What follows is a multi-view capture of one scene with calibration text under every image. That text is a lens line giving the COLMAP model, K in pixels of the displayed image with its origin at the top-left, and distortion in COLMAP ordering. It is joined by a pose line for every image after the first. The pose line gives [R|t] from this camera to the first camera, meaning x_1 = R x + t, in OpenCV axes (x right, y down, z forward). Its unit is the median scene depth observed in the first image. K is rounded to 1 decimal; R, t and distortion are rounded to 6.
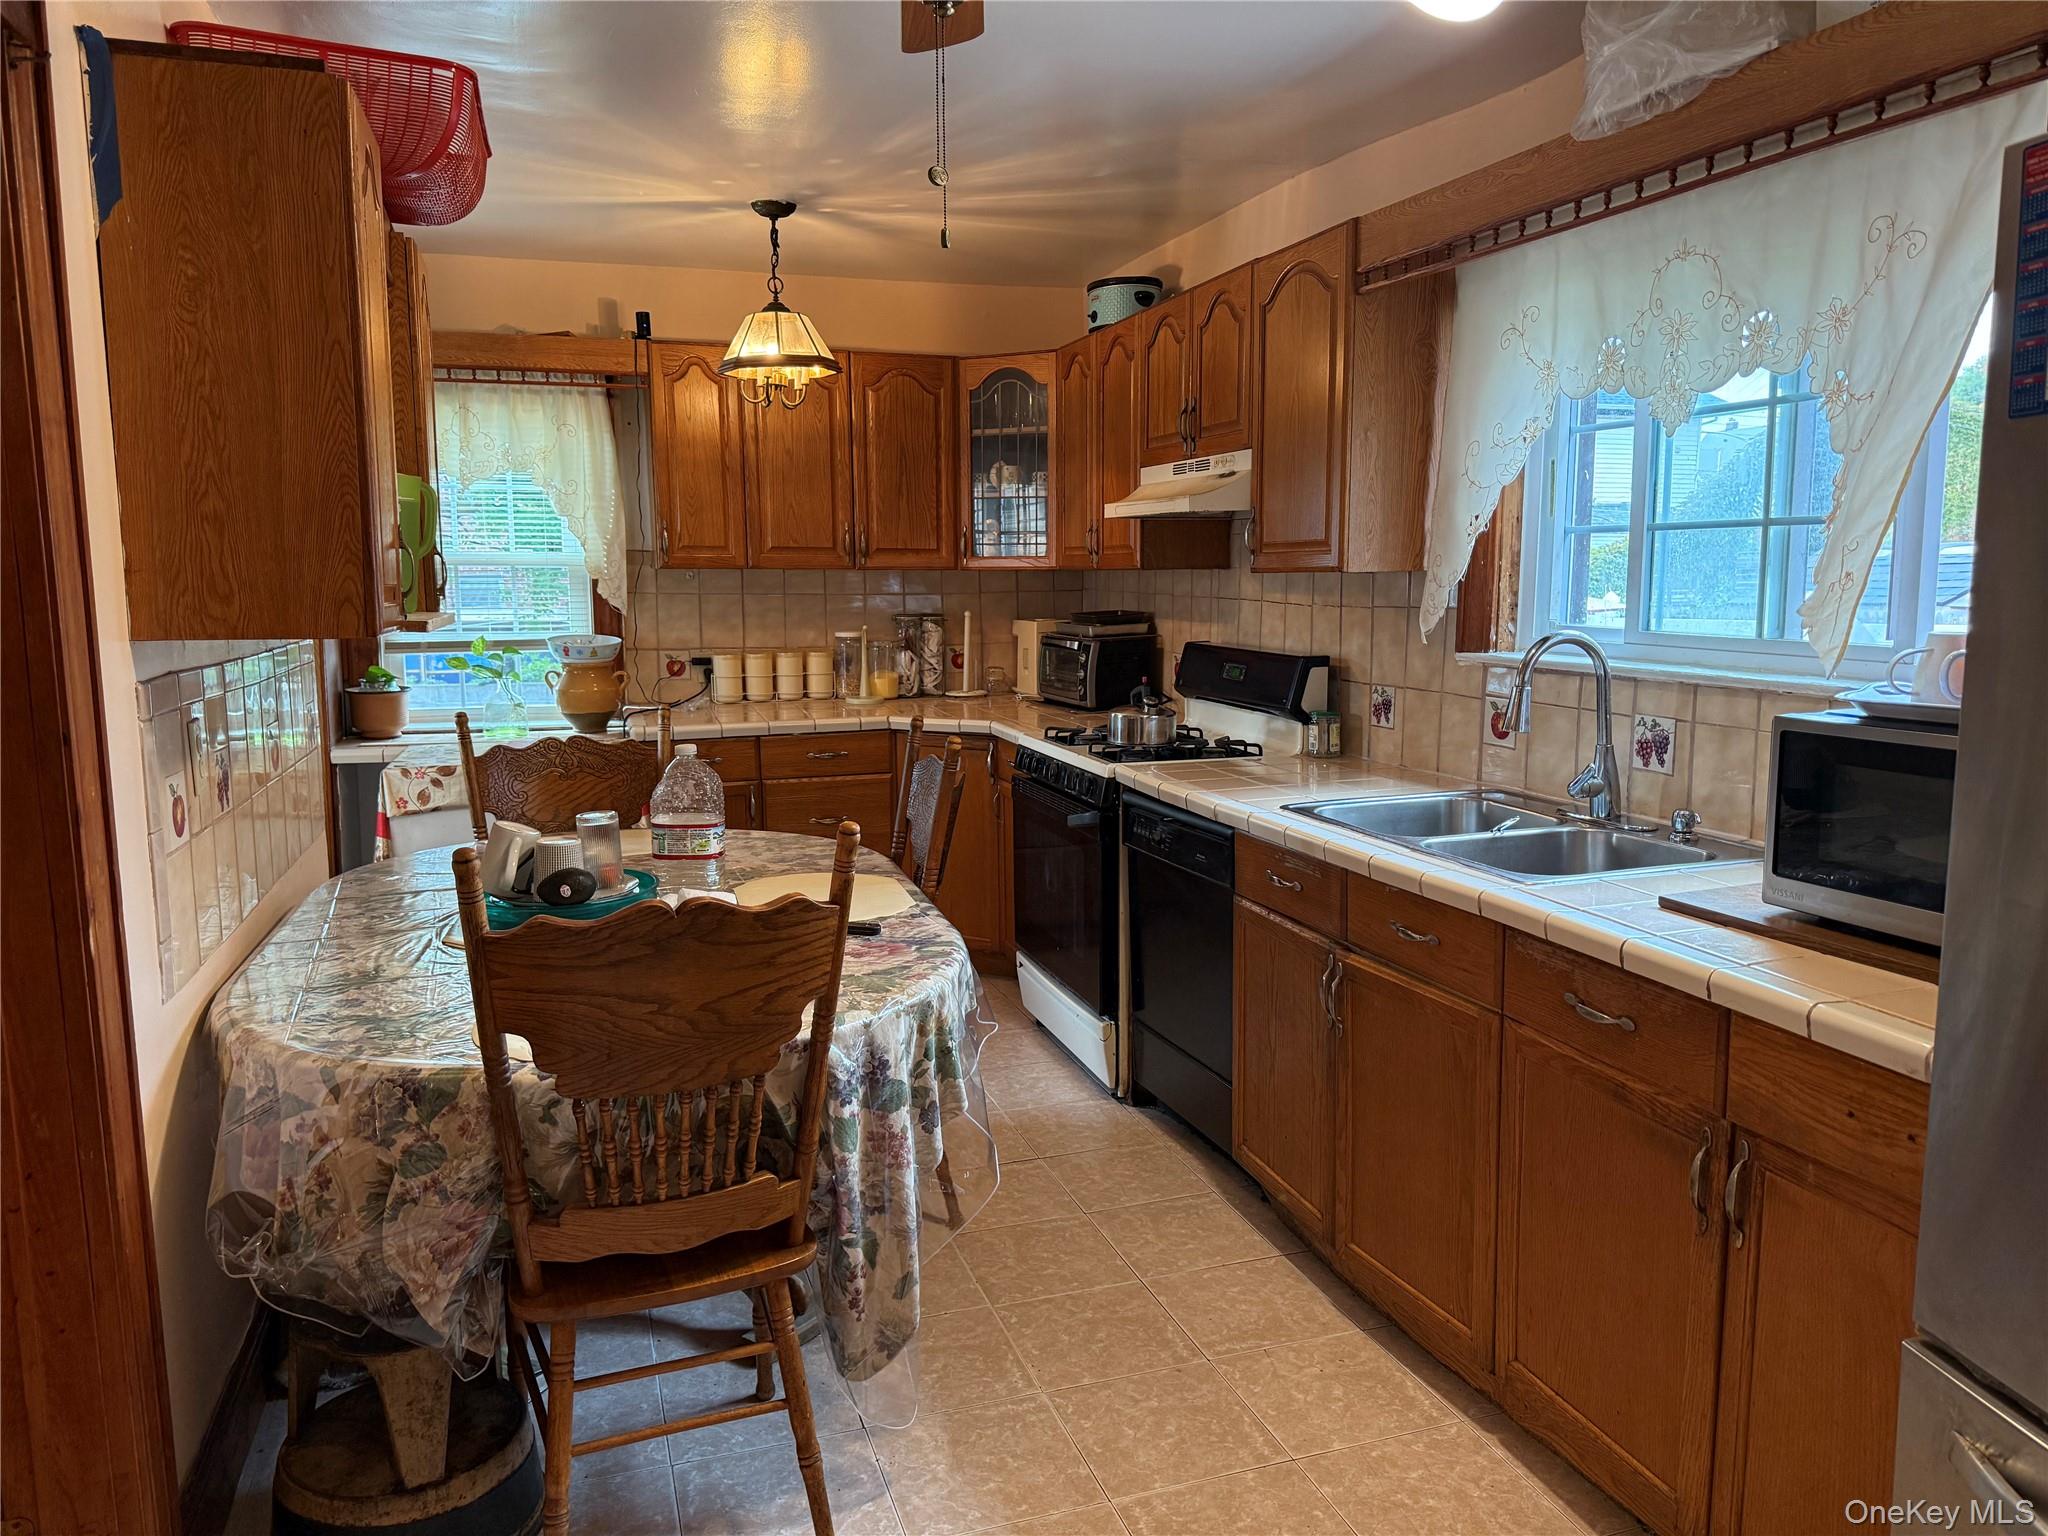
lens RADIAL K [[1455.1, 0, 1027.1], [0, 1455.1, 767.4], [0, 0, 1]] dist [0.014796, 0.002268]
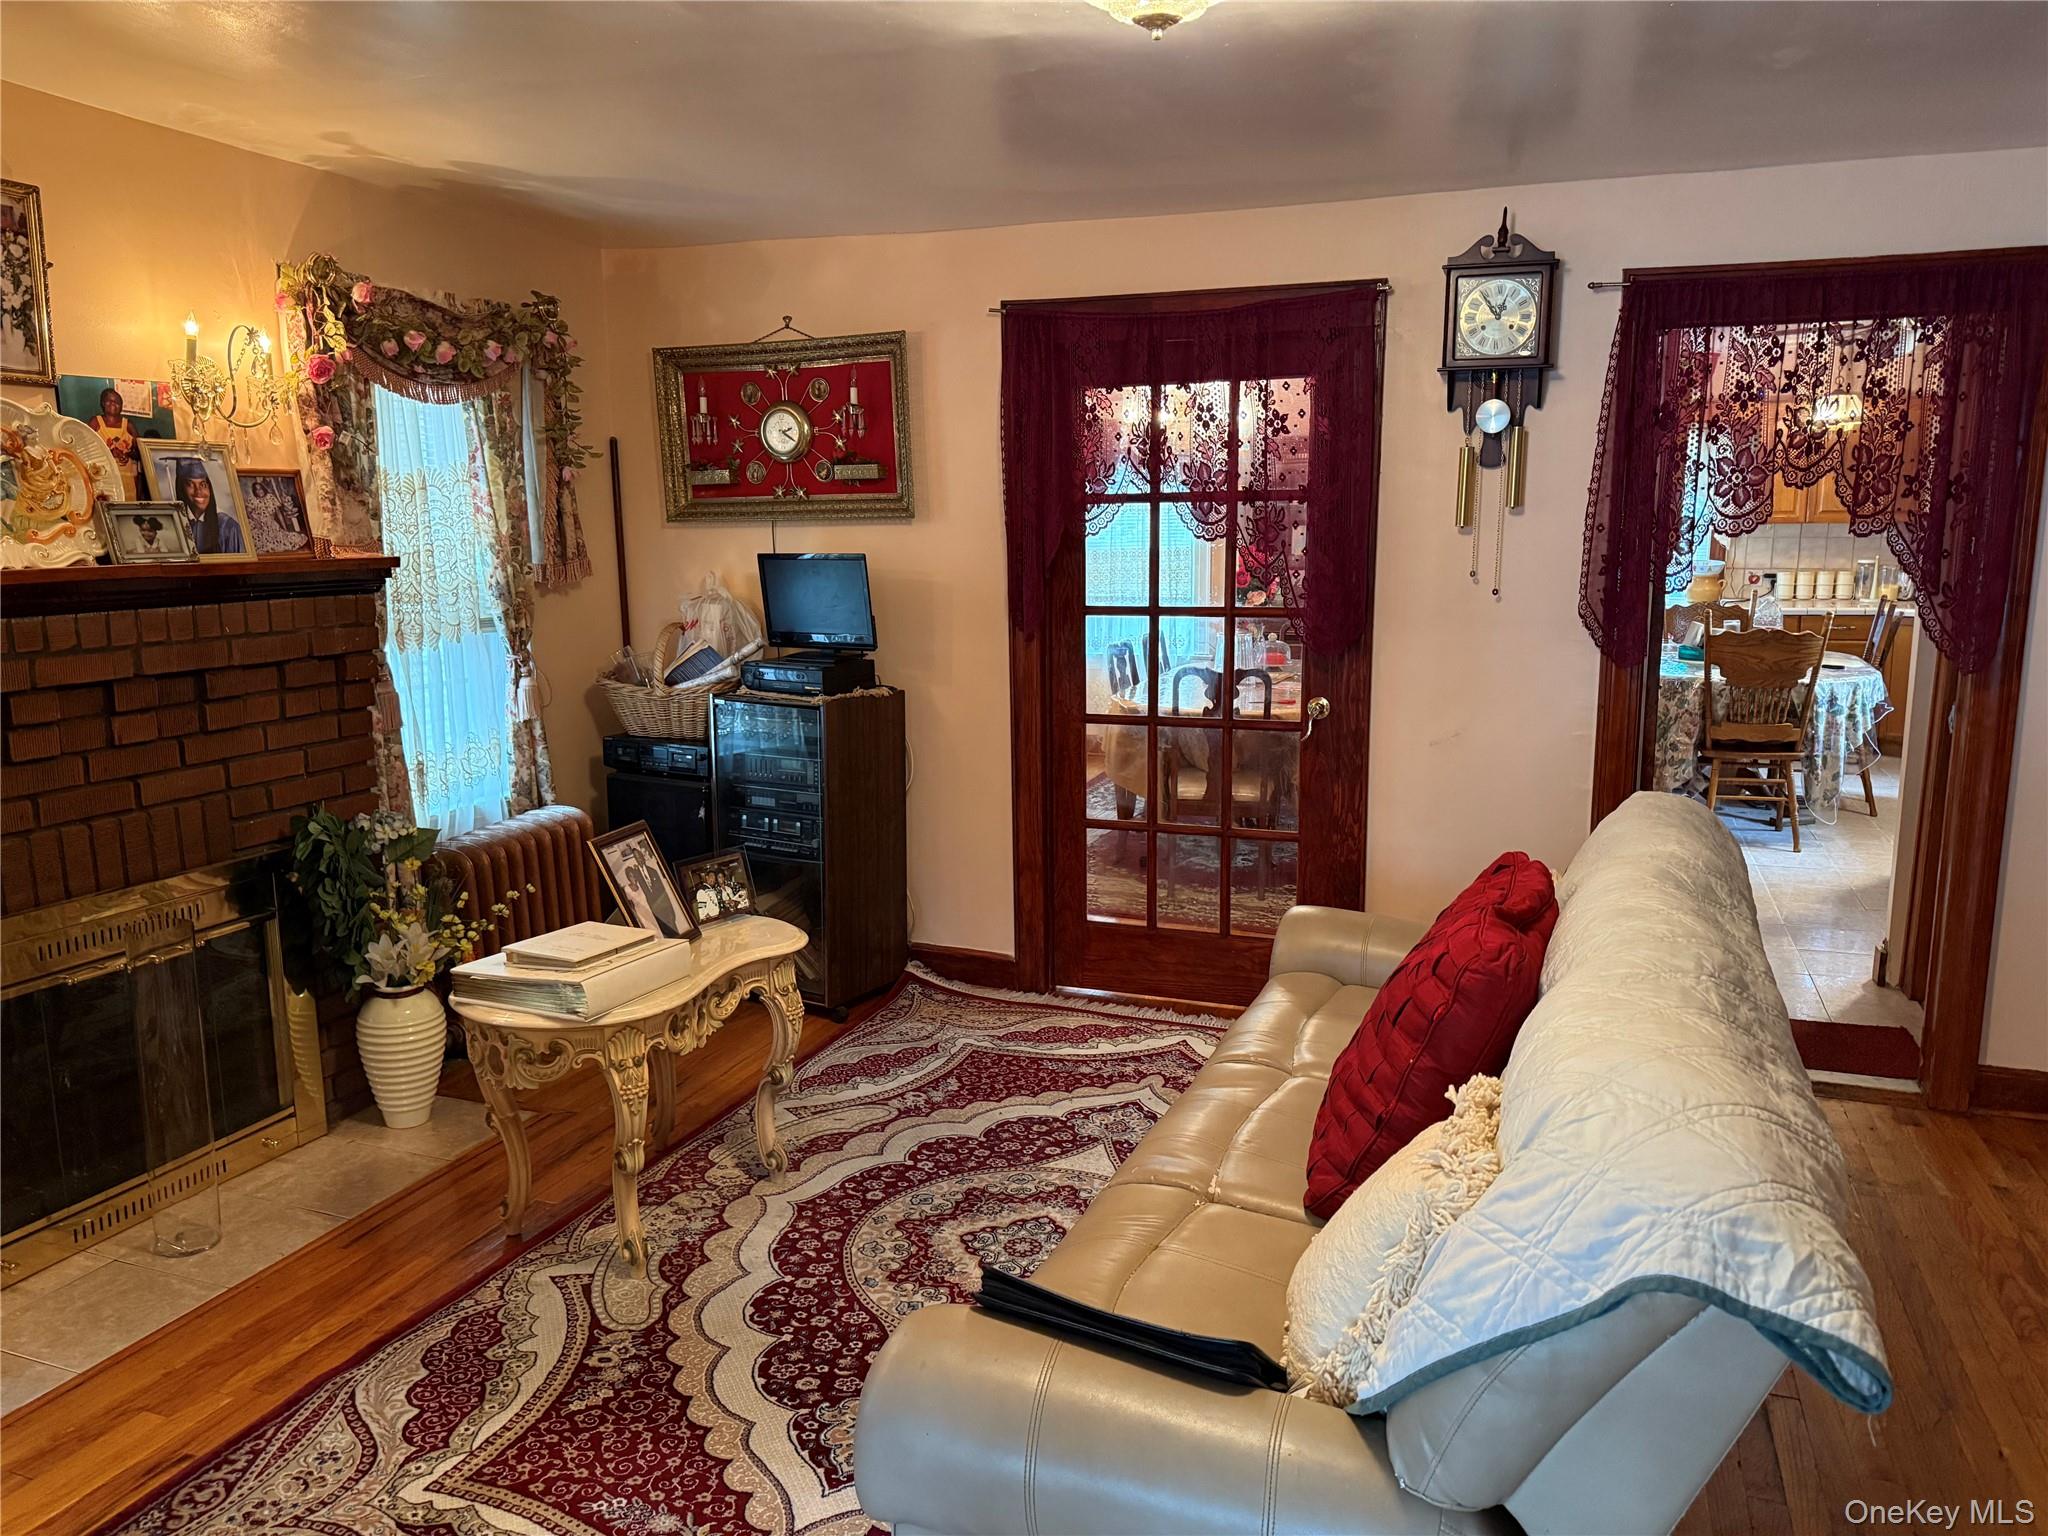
lens RADIAL K [[1455.1, 0, 1025.7], [0, 1455.1, 774.3], [0, 0, 1]] dist [0.014796, 0.002268]
pose [[0.782887, 0.103495, -0.613495, 0.194104], [-0.075616, 0.994585, 0.071289, 0.115106], [0.617551, -0.009421, 0.786474, -1.016752]]
